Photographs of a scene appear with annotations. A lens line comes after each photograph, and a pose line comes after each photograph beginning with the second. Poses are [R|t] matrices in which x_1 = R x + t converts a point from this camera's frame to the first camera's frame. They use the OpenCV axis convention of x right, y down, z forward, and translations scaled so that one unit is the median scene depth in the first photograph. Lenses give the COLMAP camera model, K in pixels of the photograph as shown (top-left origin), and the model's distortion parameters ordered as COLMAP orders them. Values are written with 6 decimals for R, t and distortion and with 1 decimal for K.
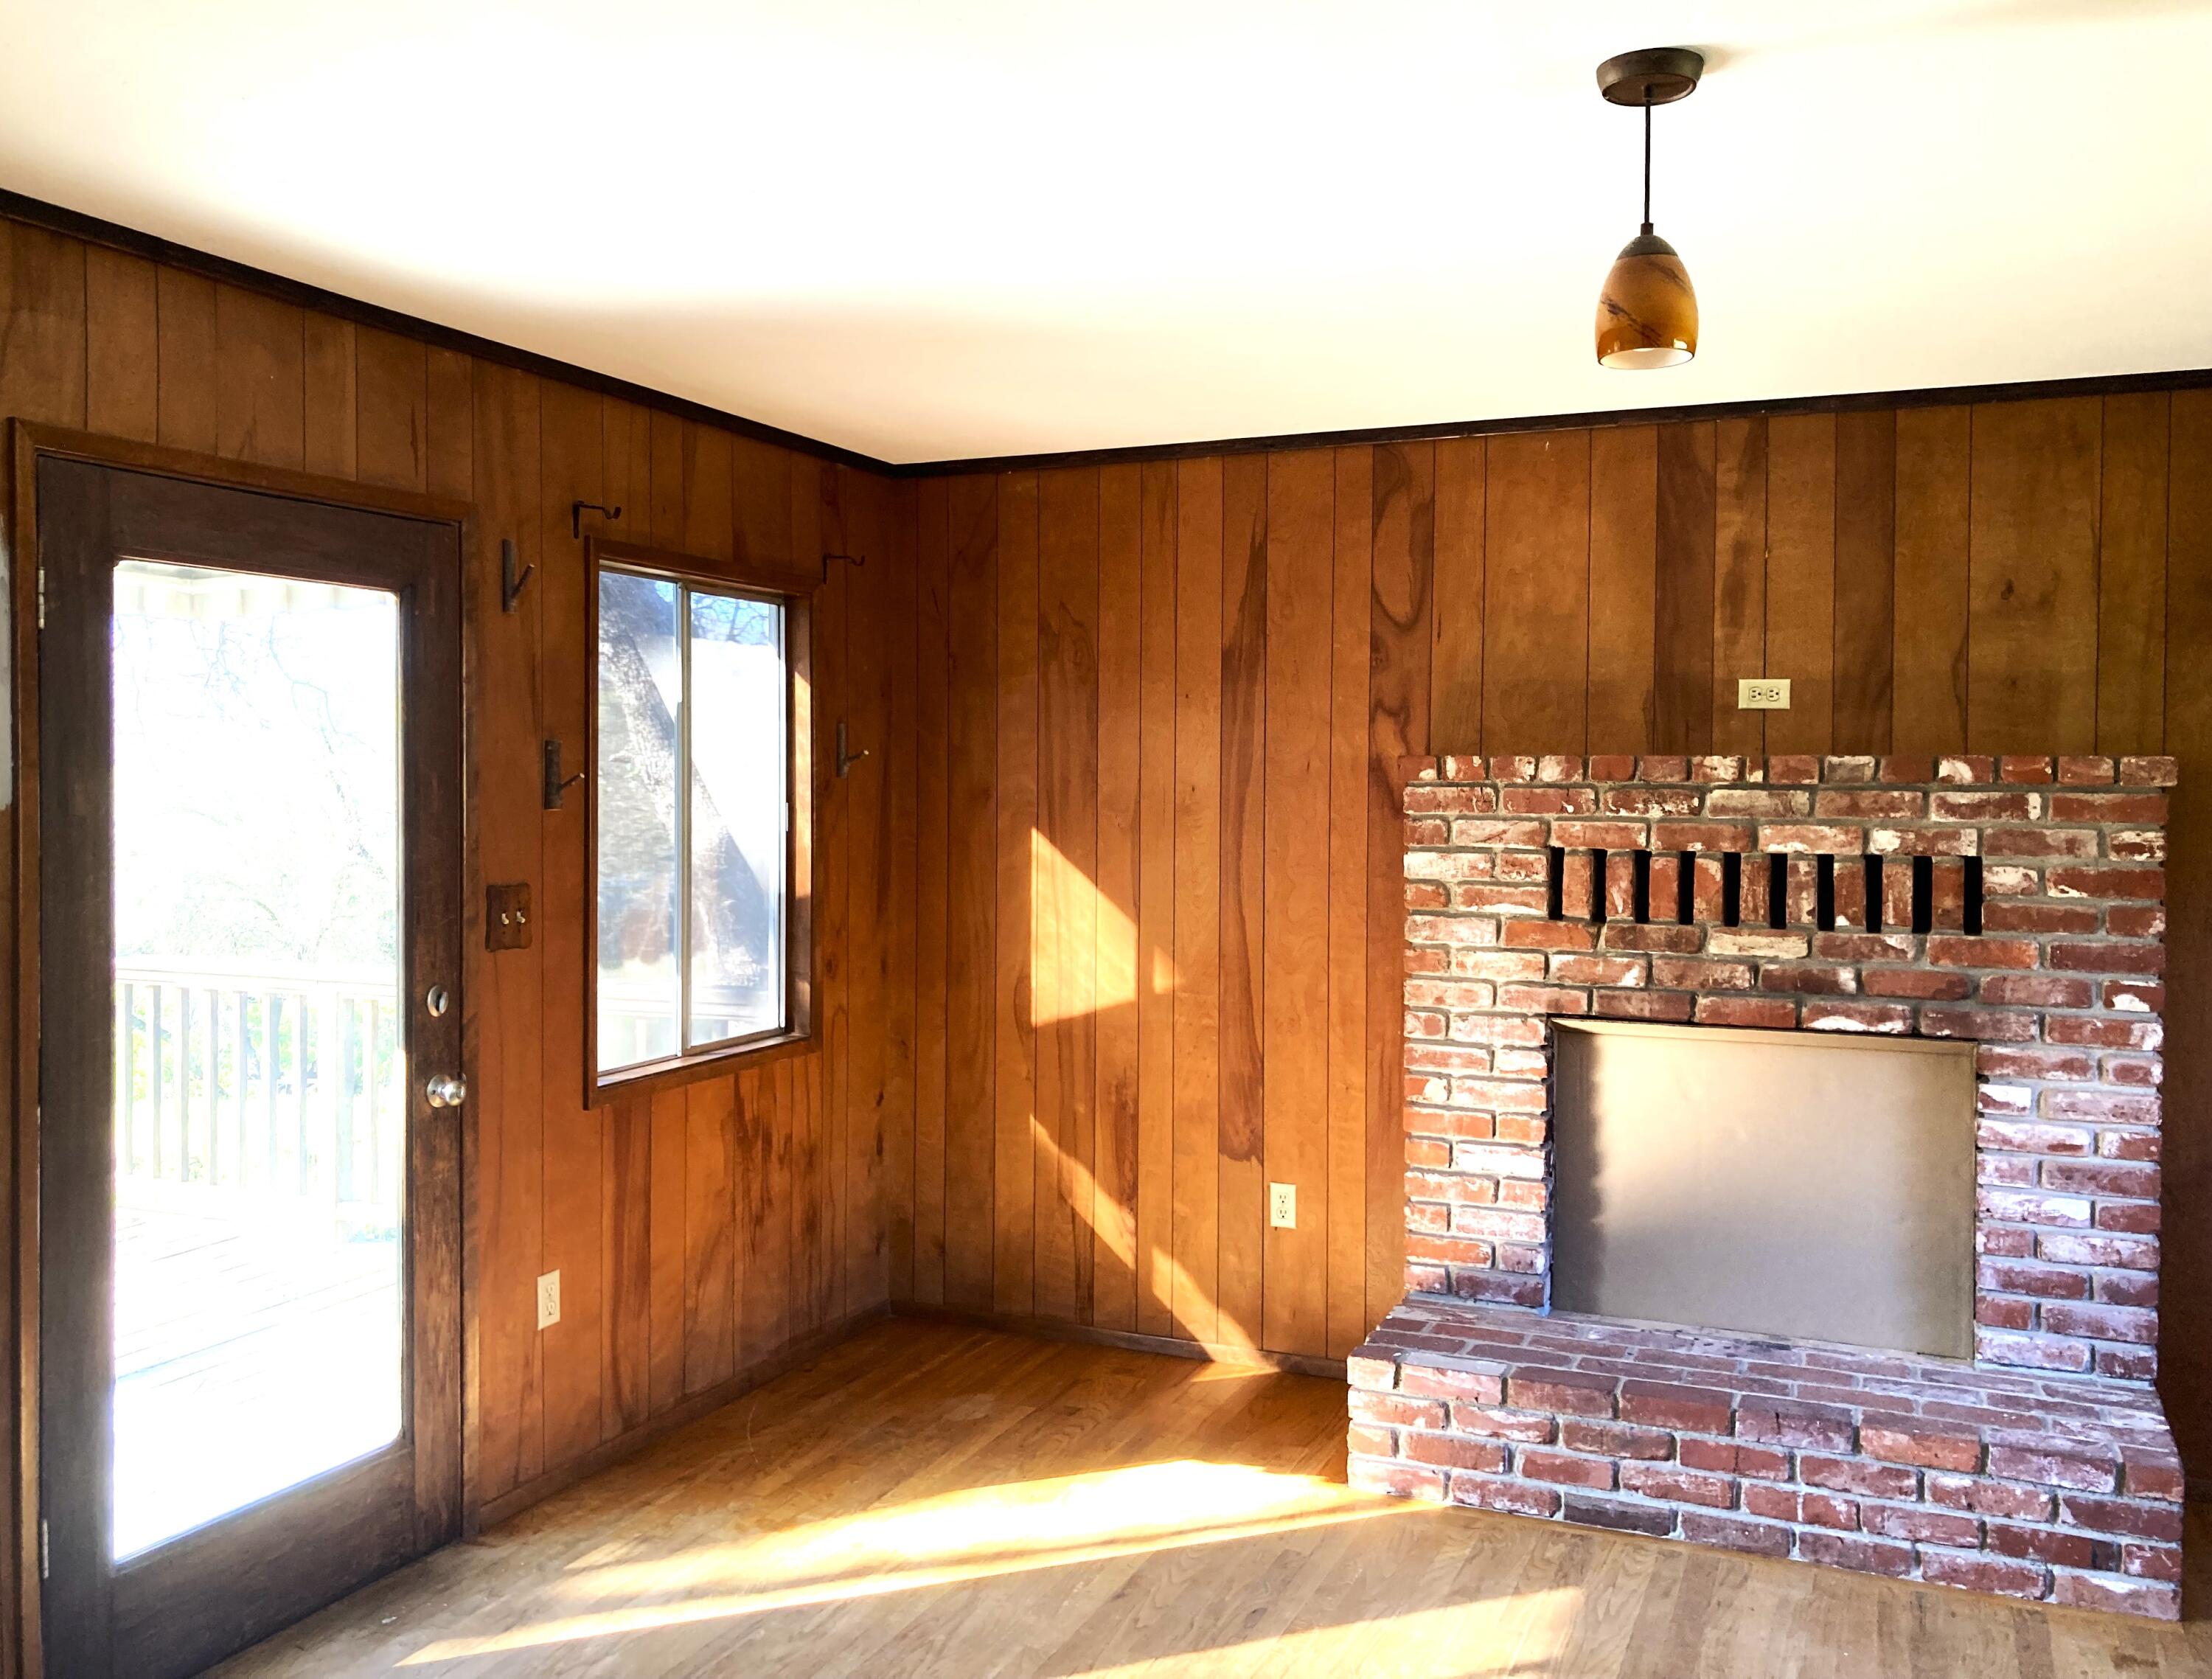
lens RADIAL K [[1925.1, 0, 1106.8], [0, 1925.1, 805.2], [0, 0, 1]] dist [0.082877, -0.080282]
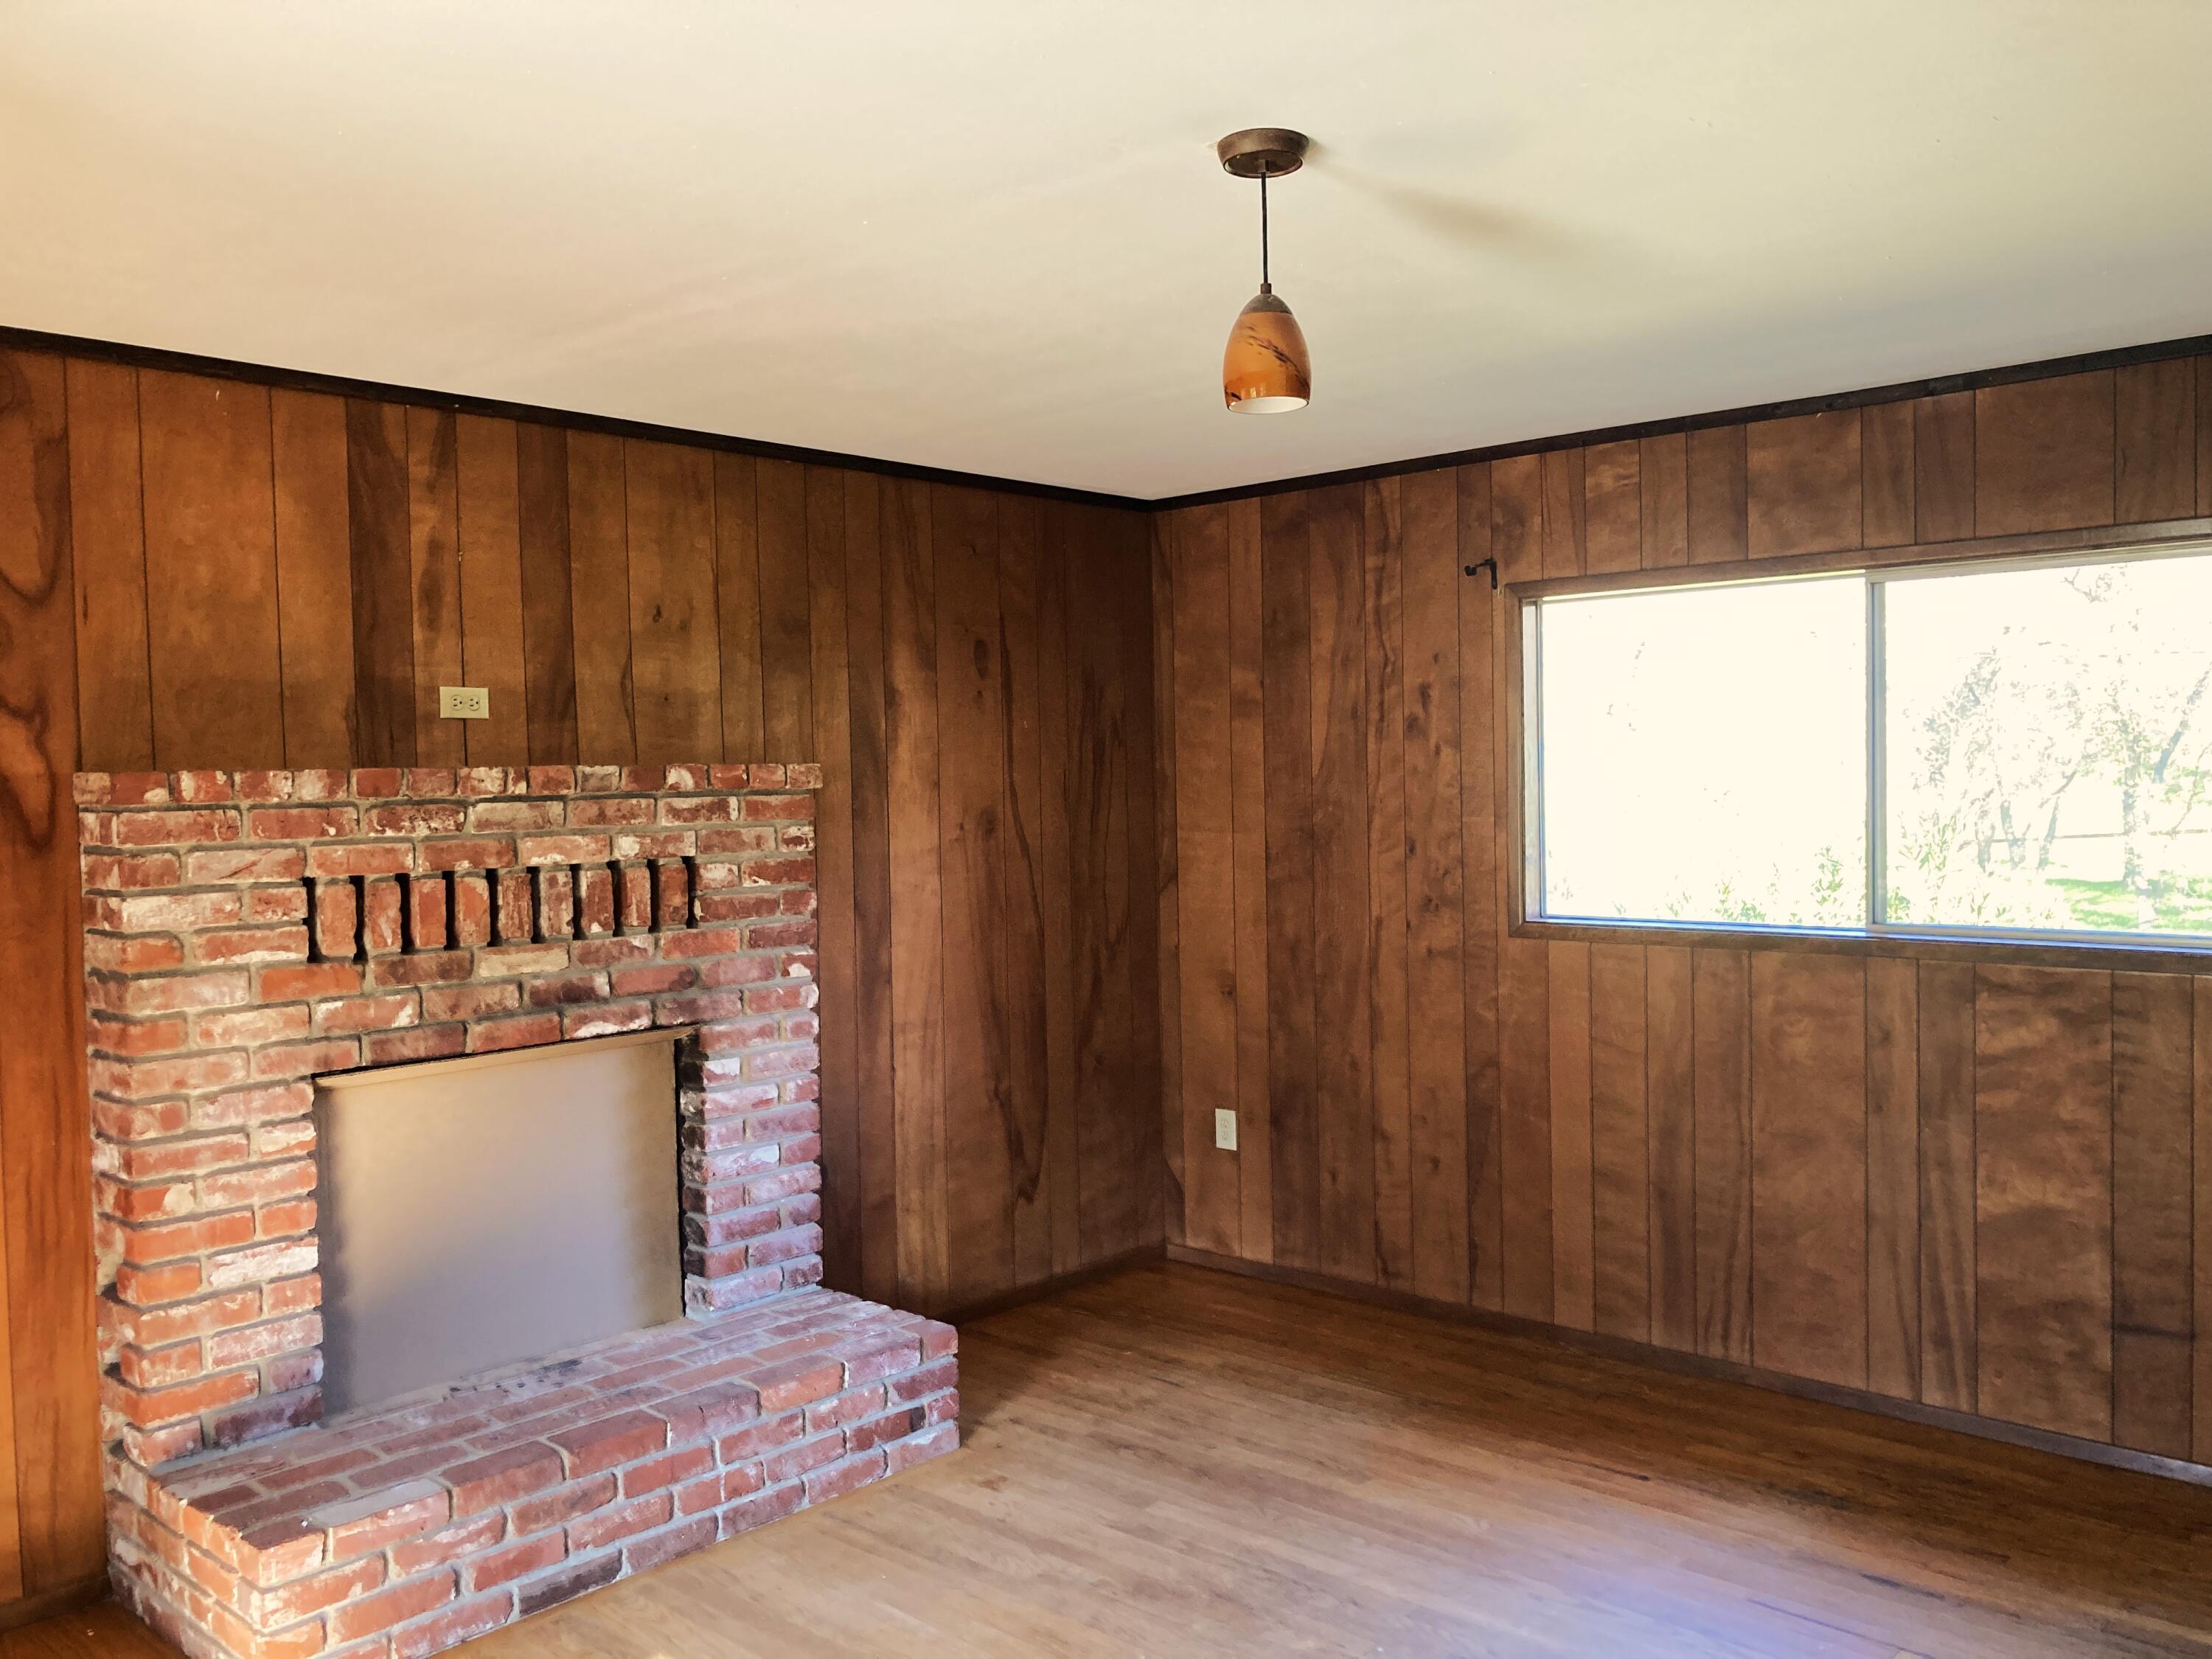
lens RADIAL K [[1840.0, 0, 1106.0], [0, 1840.0, 829.5], [0, 0, 1]] dist [0.044489, -0.007373]
pose [[0.340766, -0.043328, 0.939149, -0.427927], [0.038092, 0.998753, 0.032257, -0.012690], [-0.939376, 0.024782, 0.341992, 0.408203]]
